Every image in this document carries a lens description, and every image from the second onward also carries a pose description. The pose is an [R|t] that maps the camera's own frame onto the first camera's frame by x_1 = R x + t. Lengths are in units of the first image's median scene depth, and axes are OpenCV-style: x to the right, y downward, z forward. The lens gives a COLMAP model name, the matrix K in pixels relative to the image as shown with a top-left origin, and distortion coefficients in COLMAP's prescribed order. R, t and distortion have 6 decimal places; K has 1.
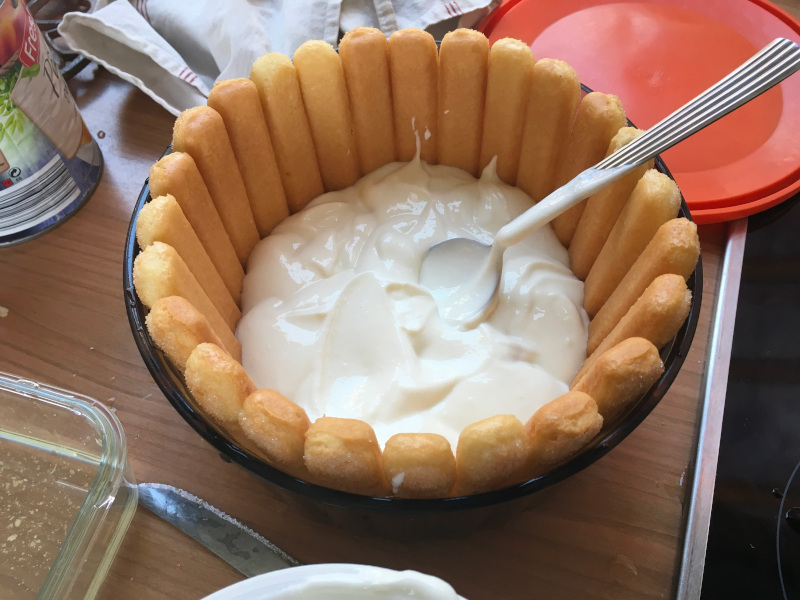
lens RADIAL K [[692.7, 0, 405.8], [0, 692.7, 308.6], [0, 0, 1]] dist [0.071111, -0.113454]
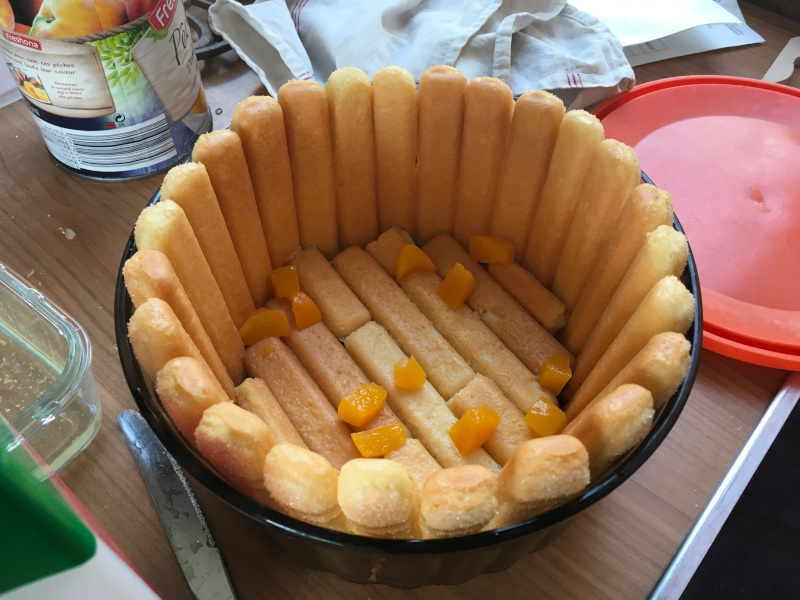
lens RADIAL K [[692.7, 0, 417.0], [0, 692.7, 309.8], [0, 0, 1]] dist [0.071111, -0.113454]
pose [[0.930769, 0.303301, -0.204152, 0.208313], [-0.318798, 0.946654, -0.047055, -0.006060], [0.178990, 0.108881, 0.977808, 0.040574]]
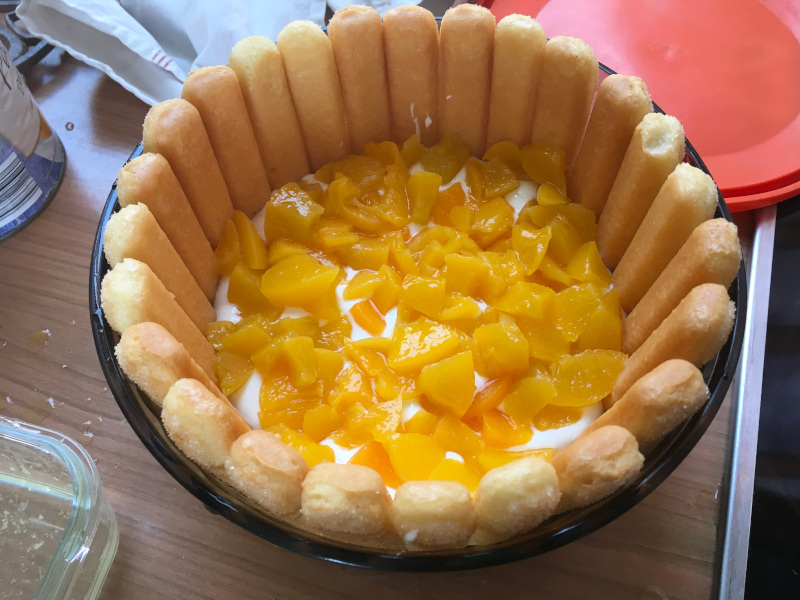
lens RADIAL K [[692.7, 0, 408.6], [0, 692.7, 298.9], [0, 0, 1]] dist [0.071111, -0.113454]
pose [[0.999613, -0.024017, 0.014040, -0.013063], [0.023605, 0.999306, 0.028809, -0.050497], [-0.014722, -0.028466, 0.999486, 0.093833]]
